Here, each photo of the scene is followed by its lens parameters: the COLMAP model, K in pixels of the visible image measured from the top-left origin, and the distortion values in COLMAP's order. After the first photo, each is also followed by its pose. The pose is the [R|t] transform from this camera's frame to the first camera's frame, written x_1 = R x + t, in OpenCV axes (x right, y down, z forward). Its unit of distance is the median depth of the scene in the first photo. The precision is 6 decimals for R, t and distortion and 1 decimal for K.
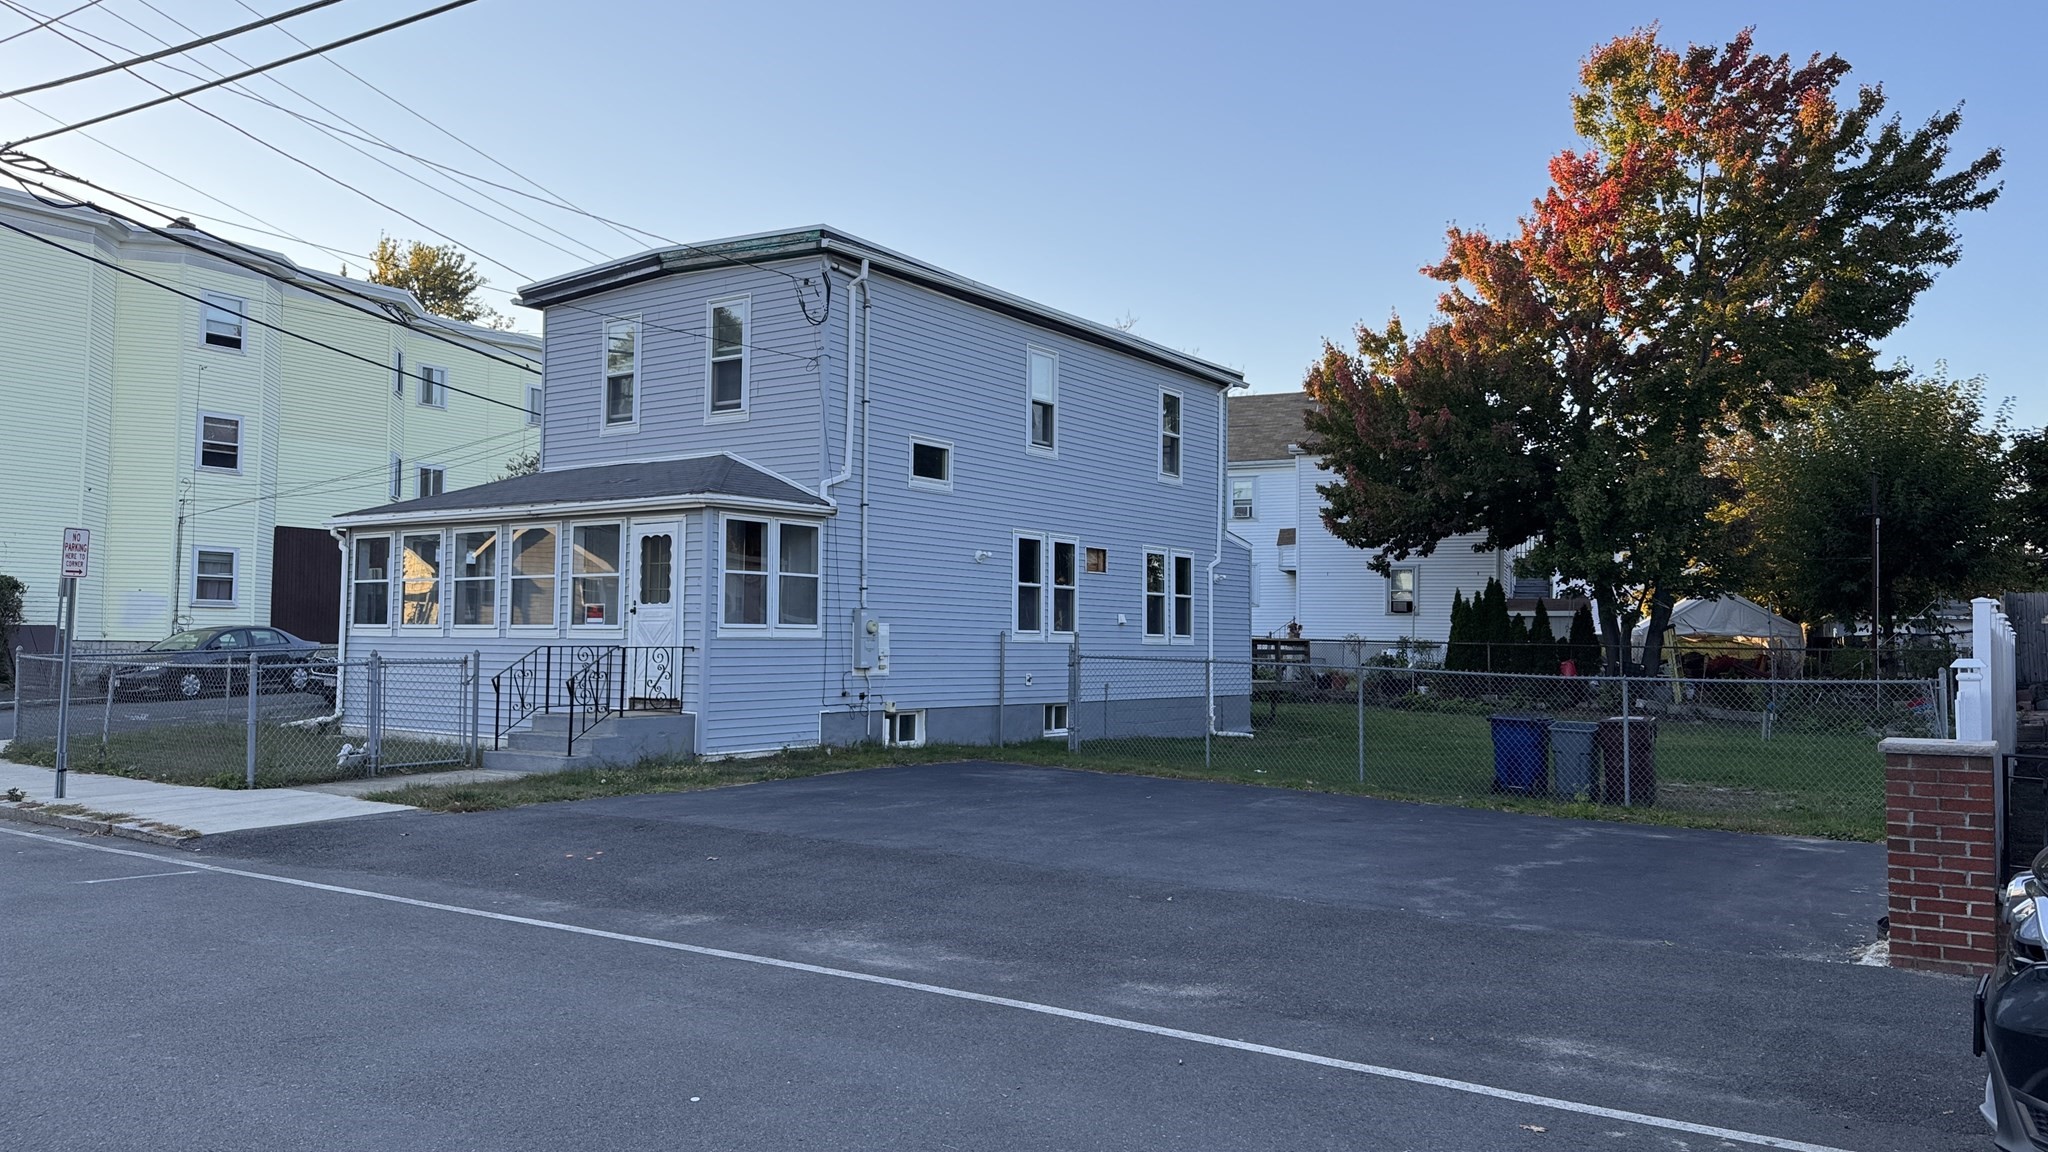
lens RADIAL K [[1426.8, 0, 1018.3], [0, 1426.8, 584.0], [0, 0, 1]] dist [0.073062, -0.093788]
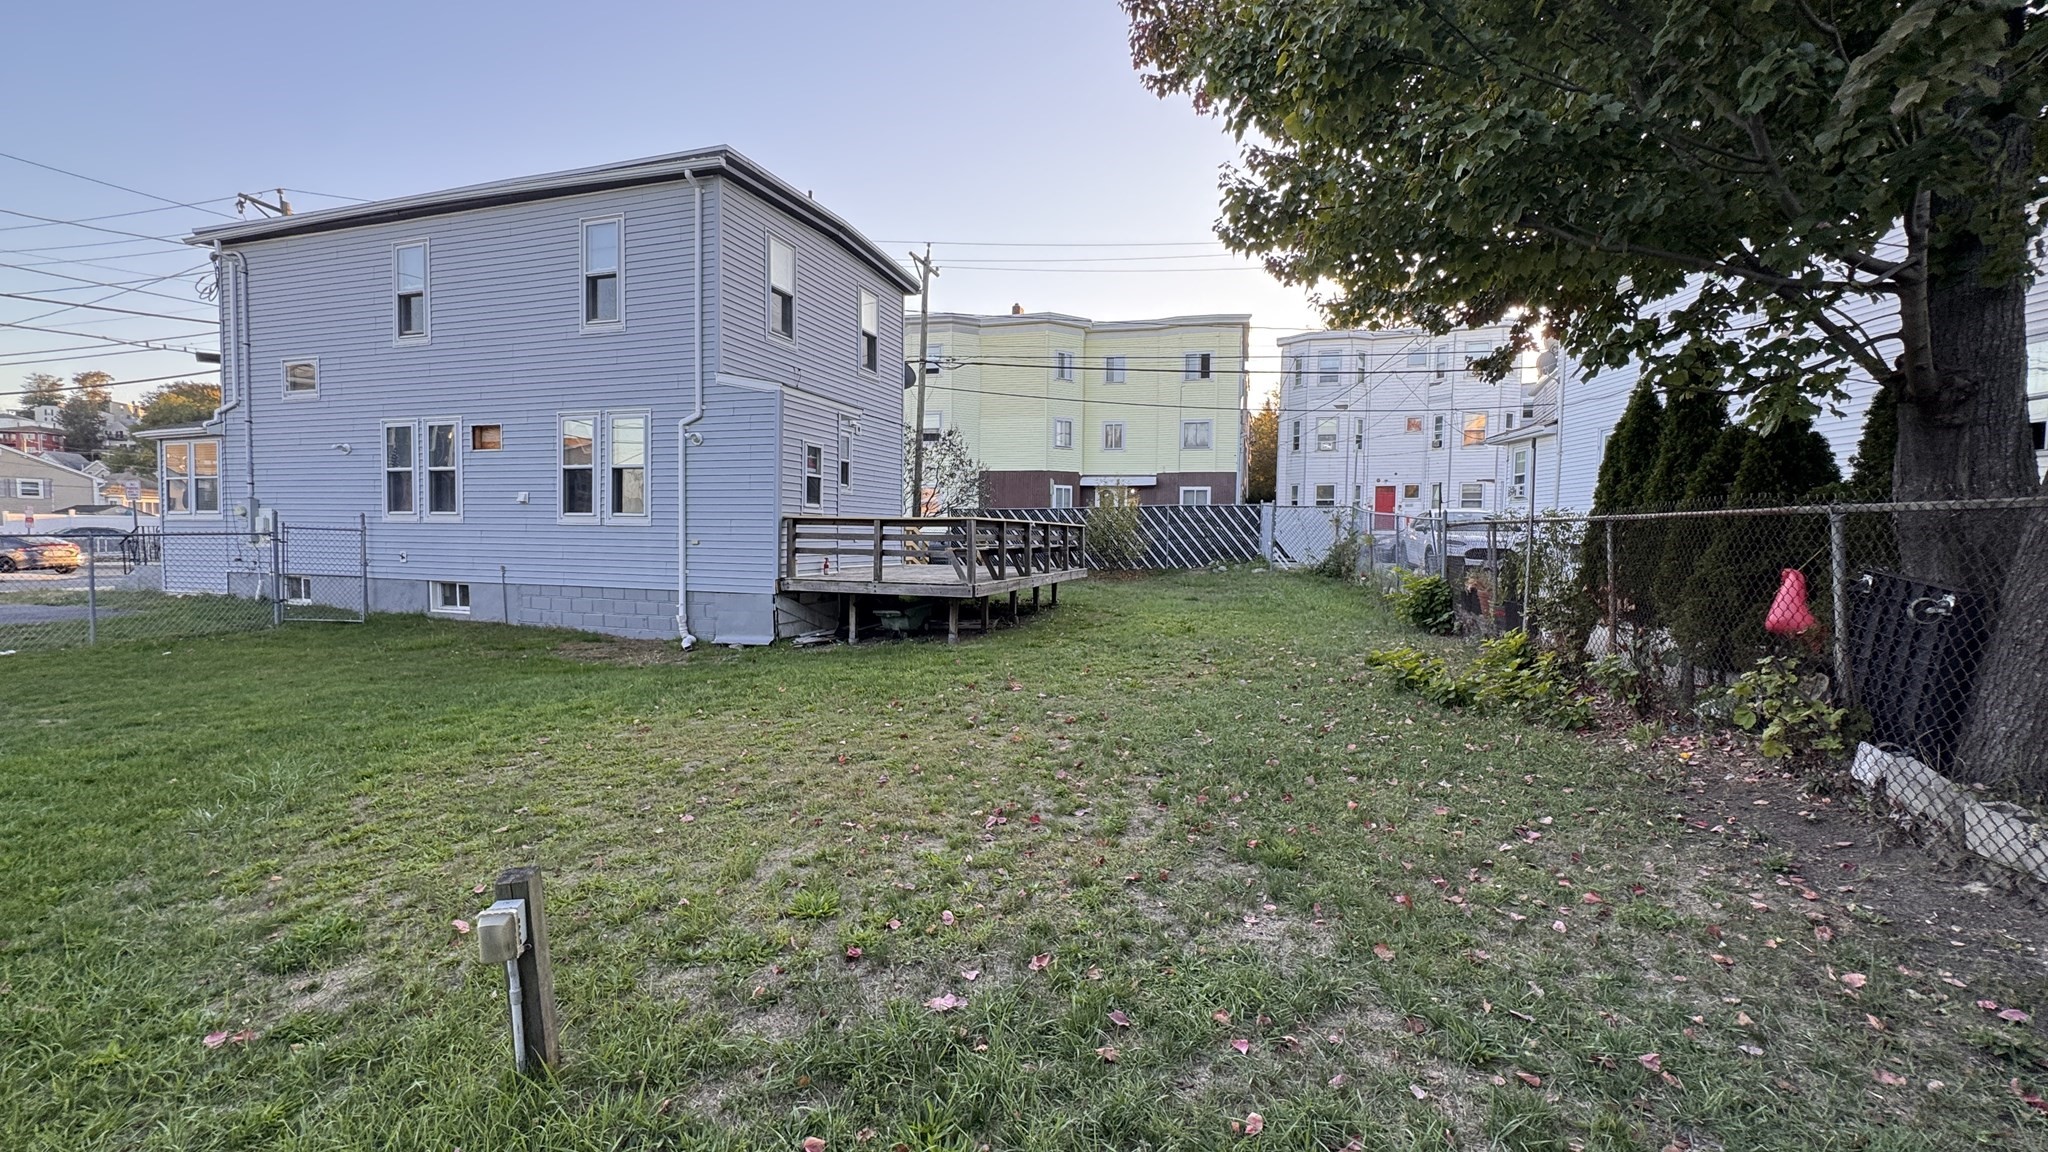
lens RADIAL K [[815.9, 0, 1027.1], [0, 815.9, 579.1], [0, 0, 1]] dist [-0.002157, 0.000347]
pose [[0.323436, 0.041772, -0.945327, 0.694979], [0.030661, 0.998038, 0.054592, 0.059898], [0.945753, -0.046641, 0.321521, 1.156506]]
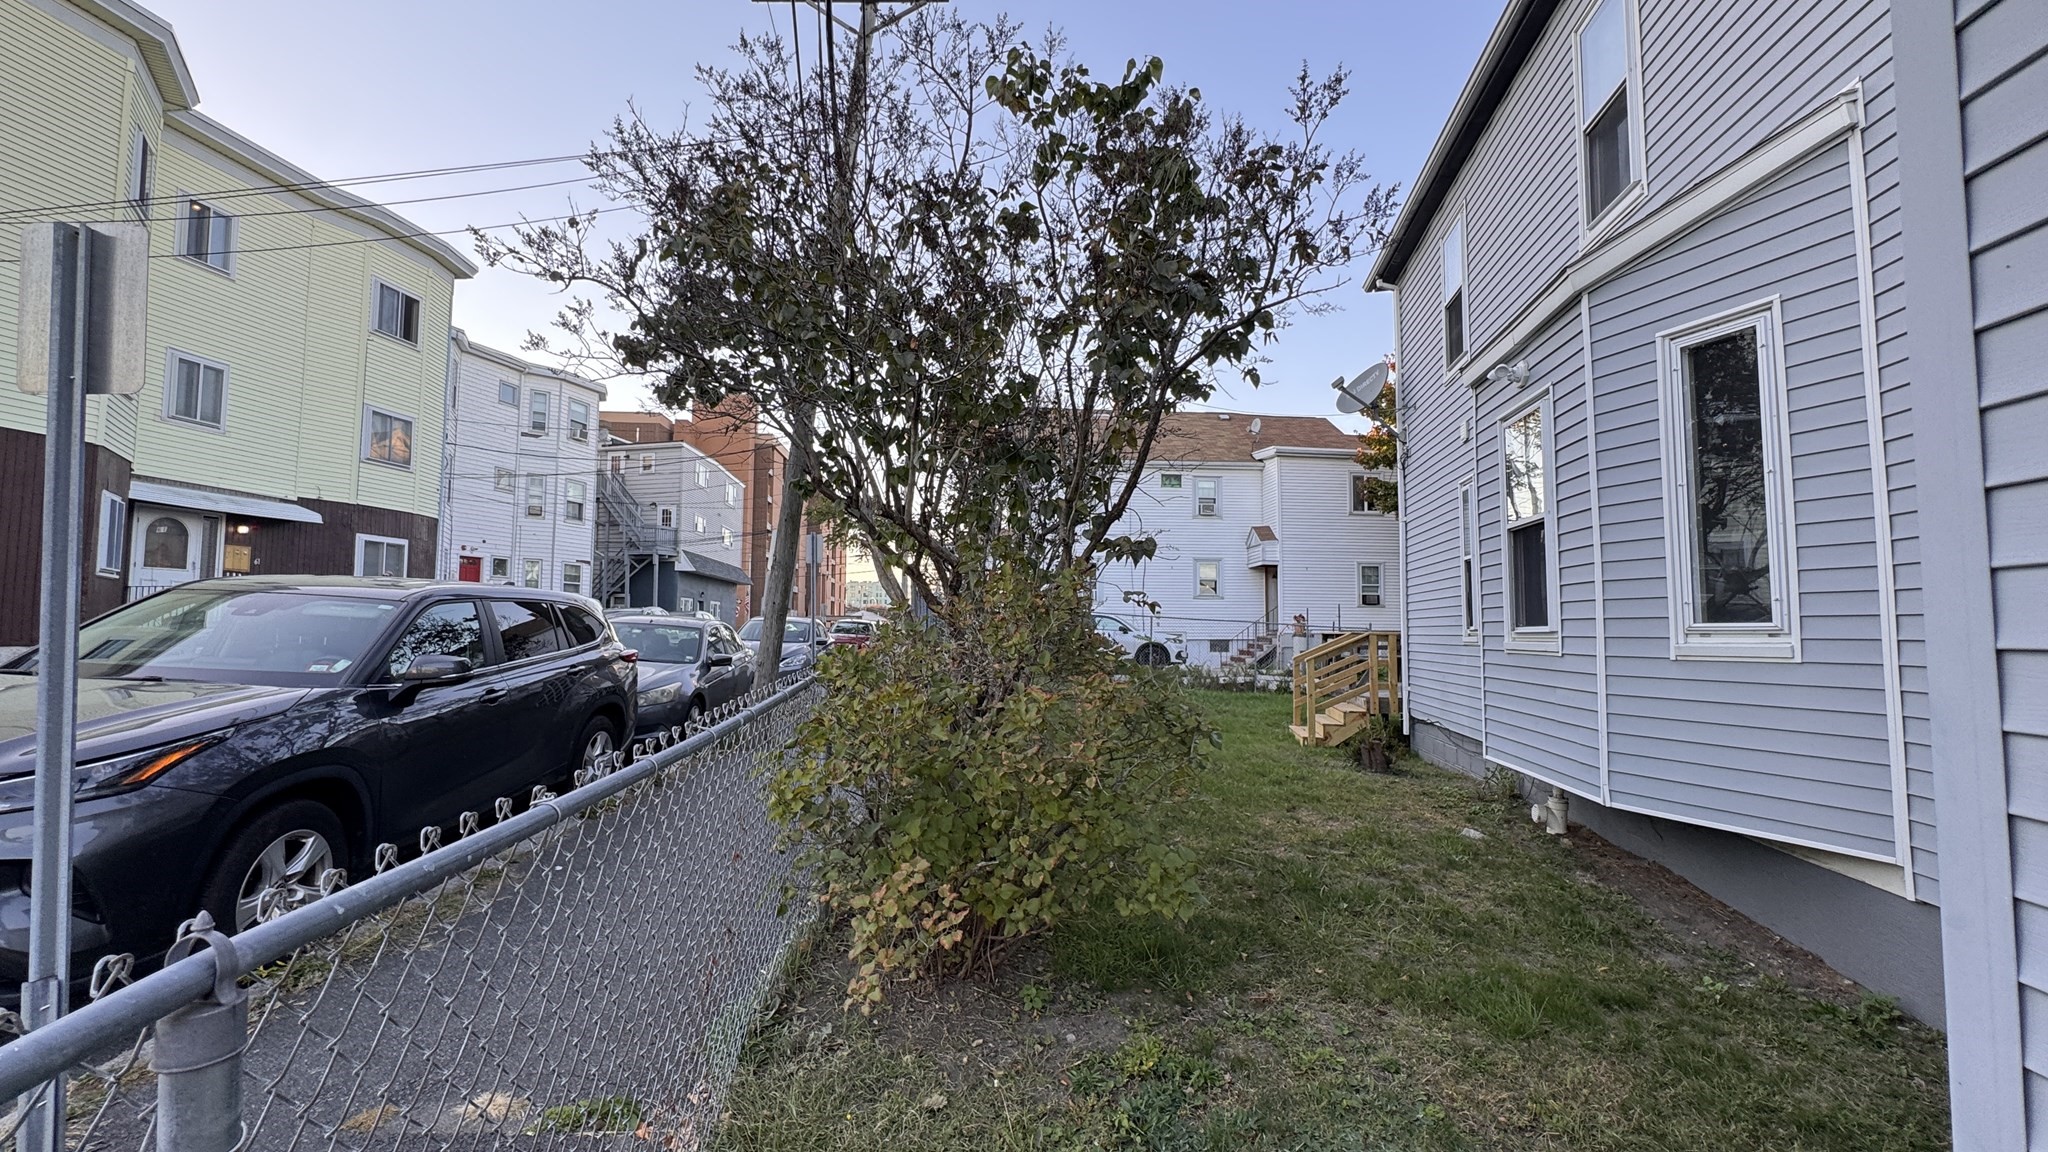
lens RADIAL K [[815.9, 0, 1024.7], [0, 815.9, 579.4], [0, 0, 1]] dist [-0.002157, 0.000347]
pose [[0.901542, 0.022189, 0.432121, -0.430056], [-0.014944, 0.999685, -0.020155, 0.029390], [-0.432433, 0.011713, 0.901590, 0.963993]]
